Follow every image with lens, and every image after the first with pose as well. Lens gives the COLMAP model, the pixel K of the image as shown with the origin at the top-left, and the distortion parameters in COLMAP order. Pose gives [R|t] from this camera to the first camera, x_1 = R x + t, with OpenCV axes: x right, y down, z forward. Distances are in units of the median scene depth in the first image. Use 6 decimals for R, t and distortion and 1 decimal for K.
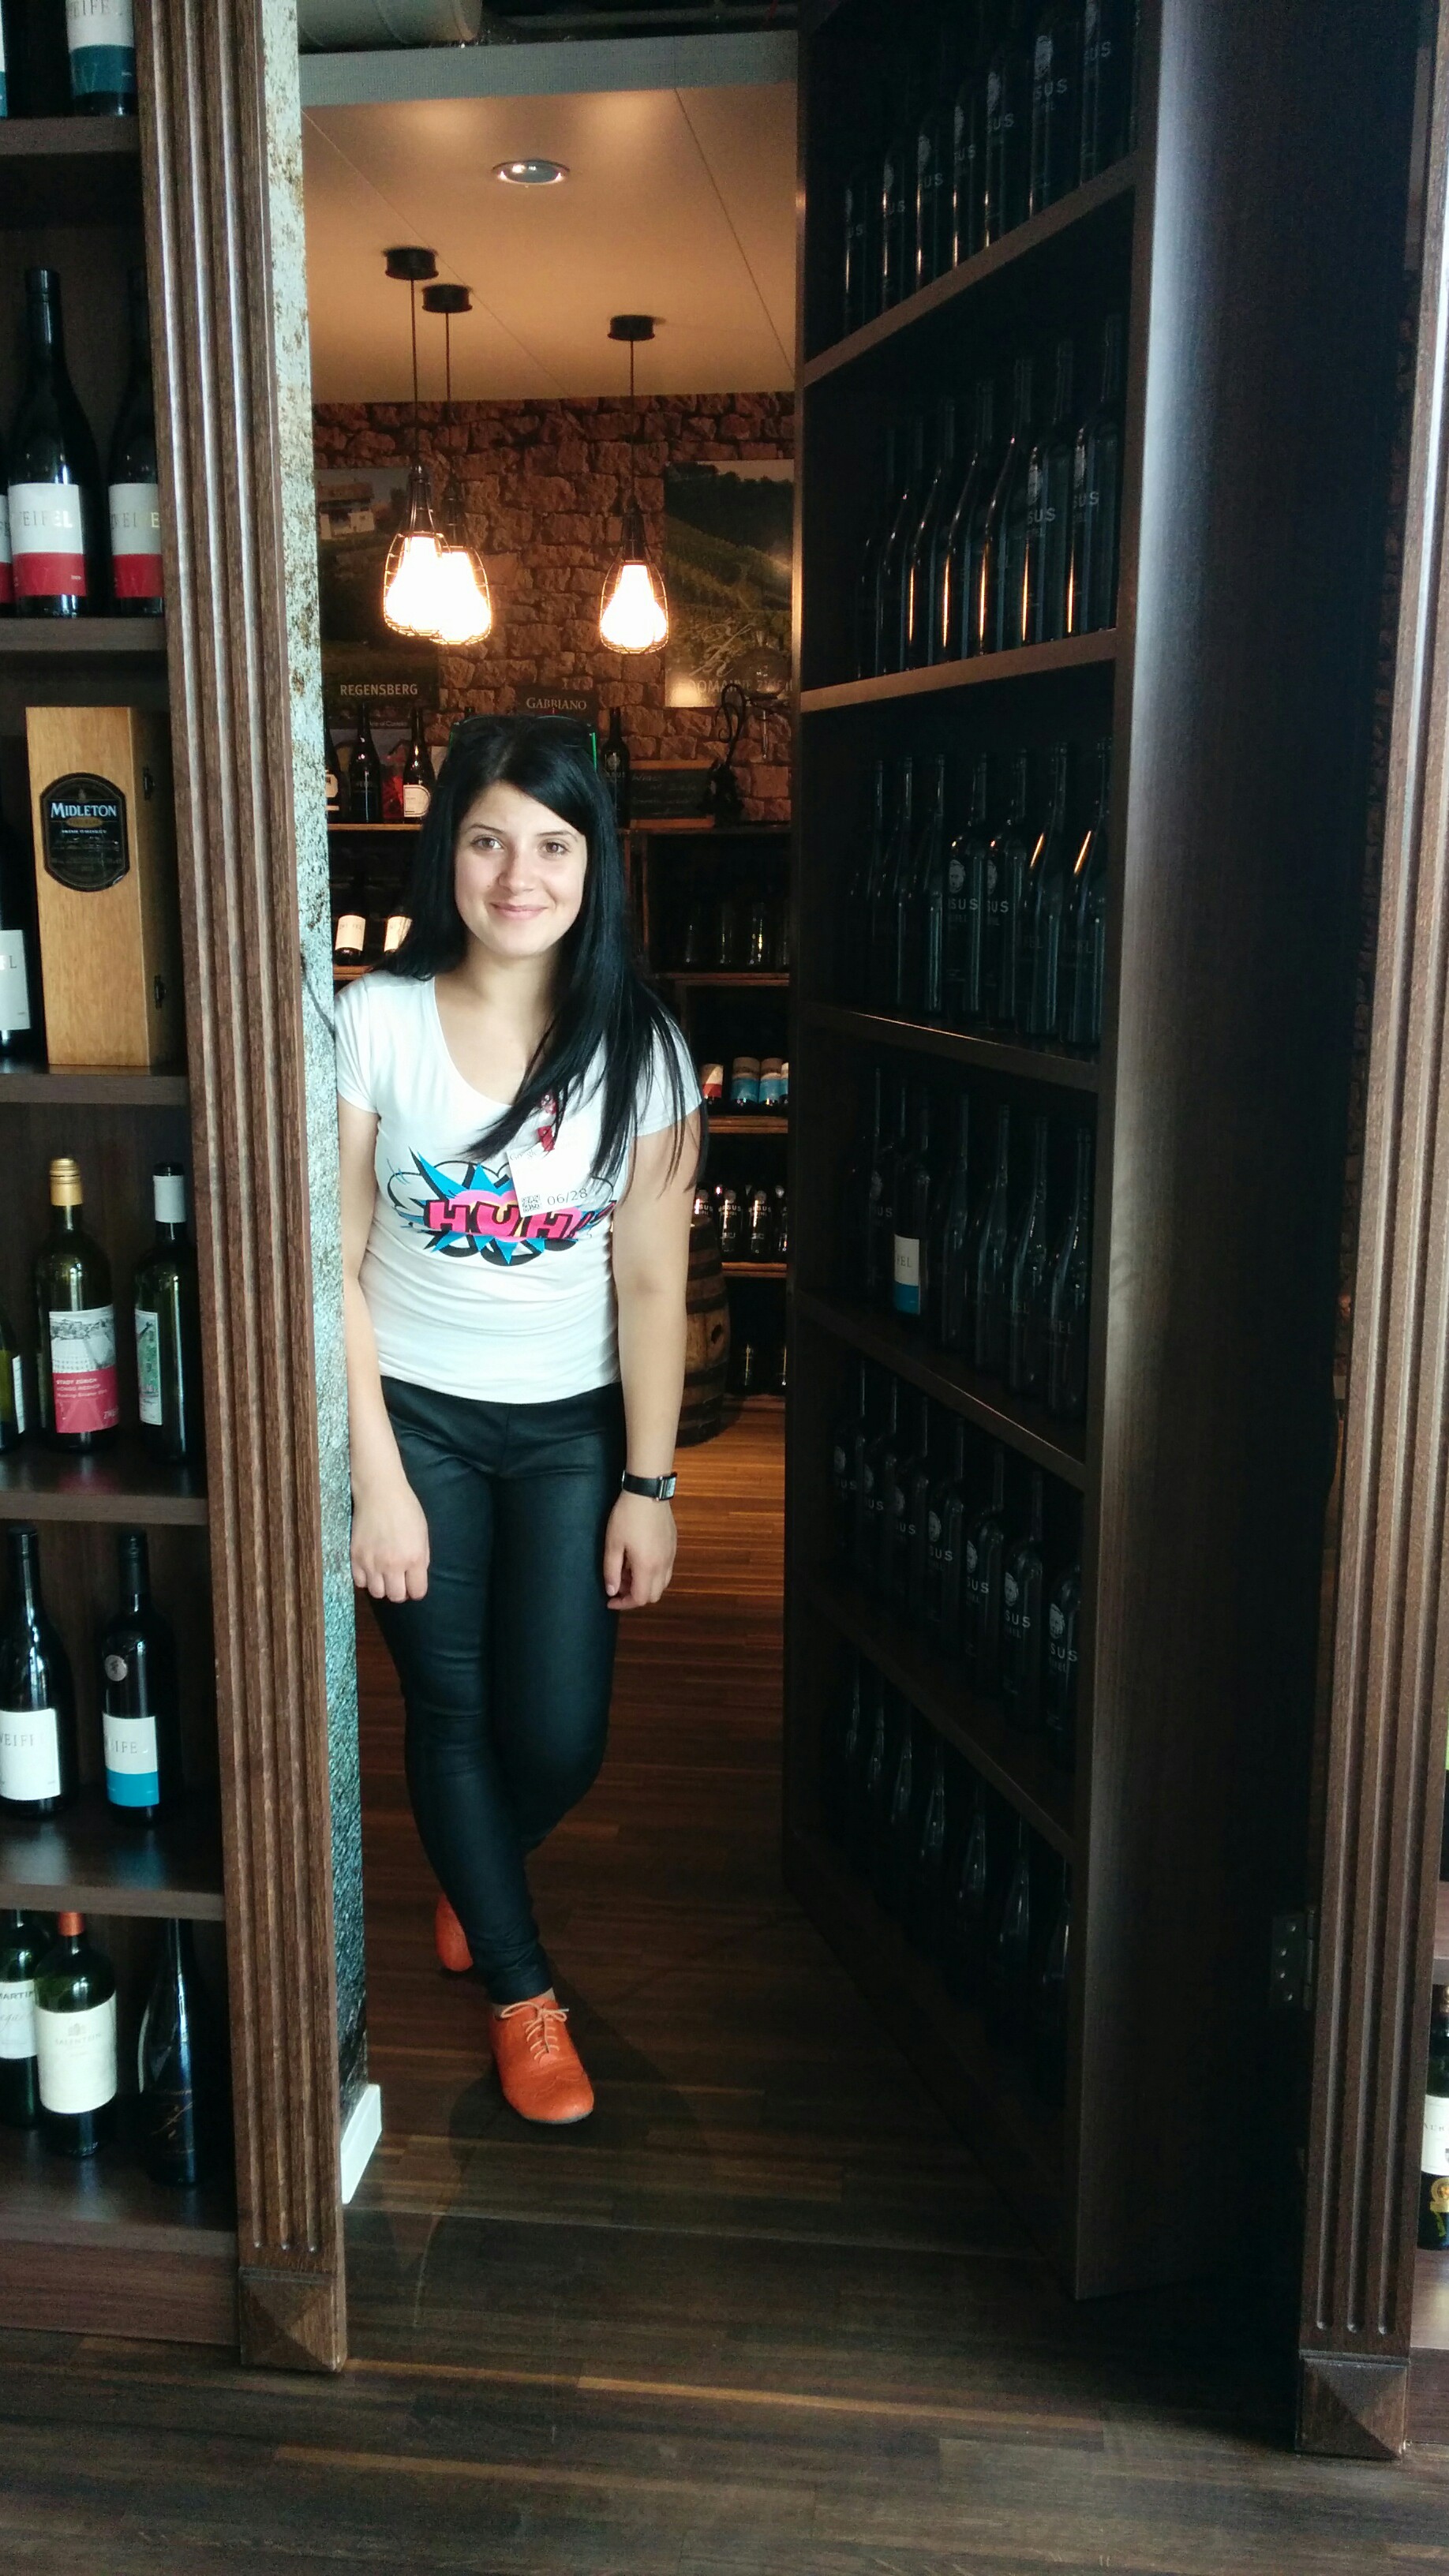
lens RADIAL K [[2210.3, 0, 724.5], [0, 2210.3, 1288.0], [0, 0, 1]] dist [0.084970, -0.086901]
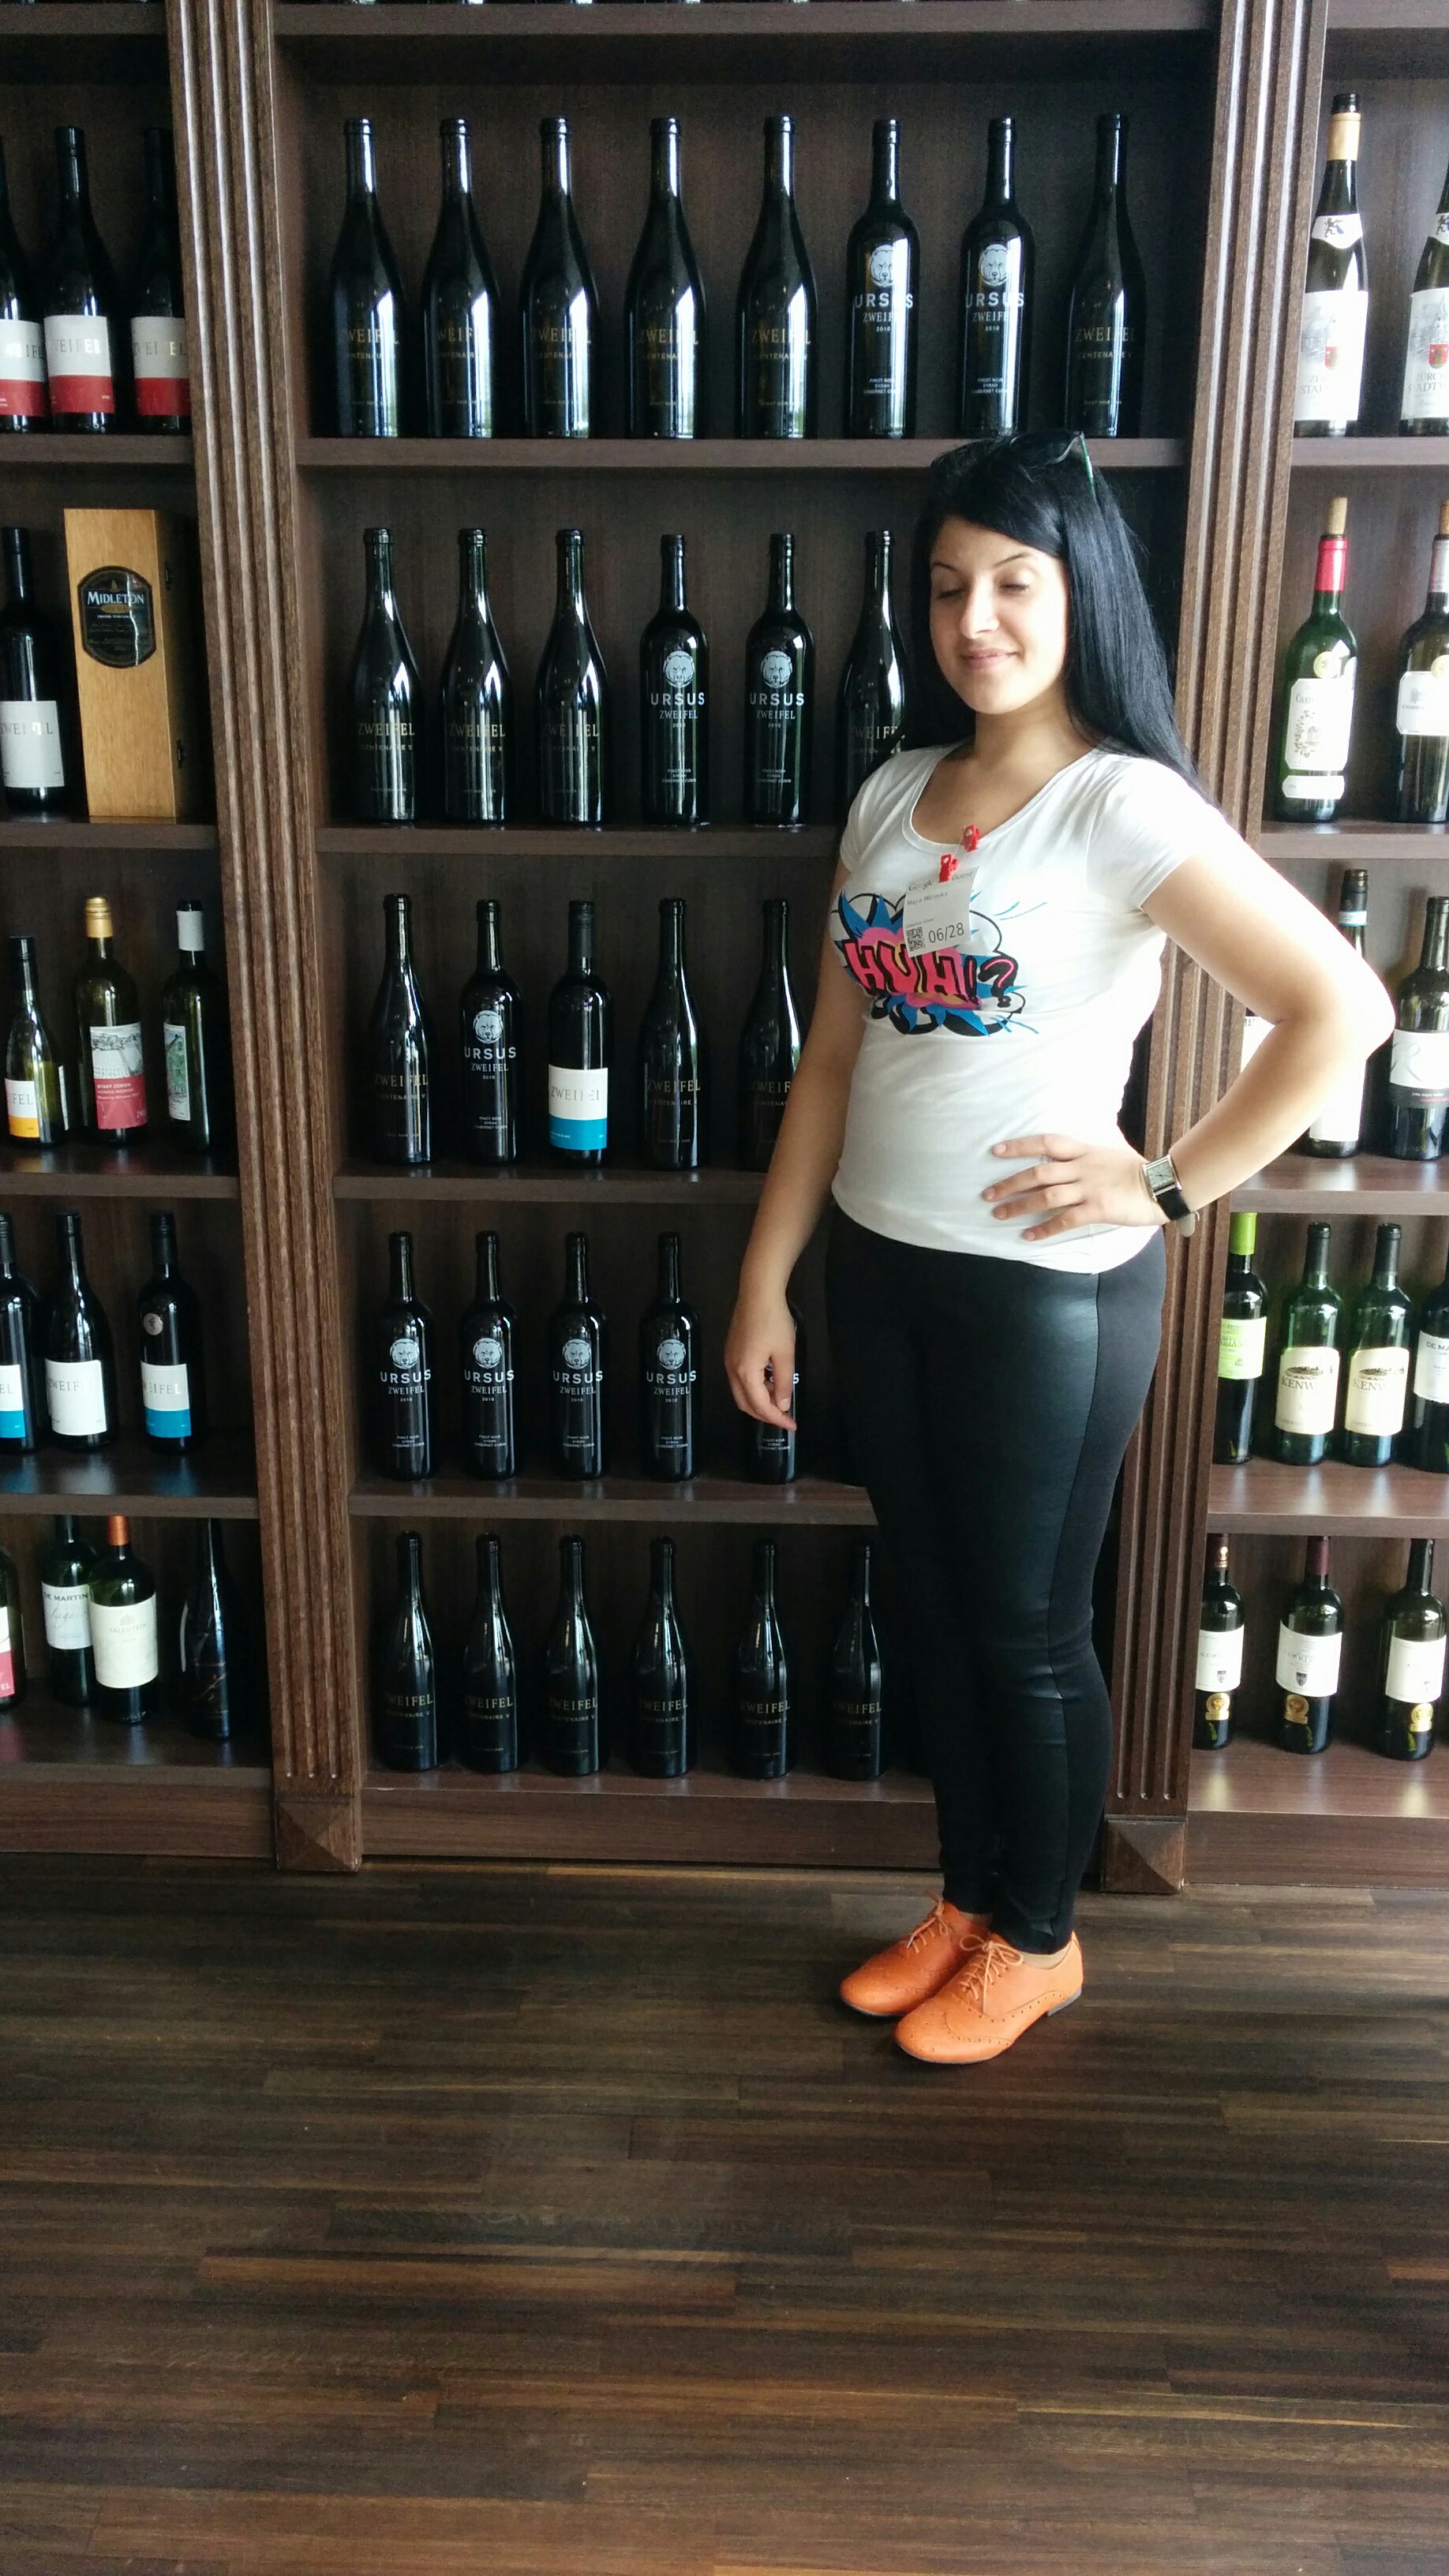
lens RADIAL K [[2210.3, 0, 724.5], [0, 2210.3, 1288.0], [0, 0, 1]] dist [0.084970, -0.086901]
pose [[0.996747, -0.019646, 0.078157, -0.060087], [0.011895, 0.995073, 0.098429, 0.037441], [-0.079705, -0.097179, 0.992070, -0.238082]]
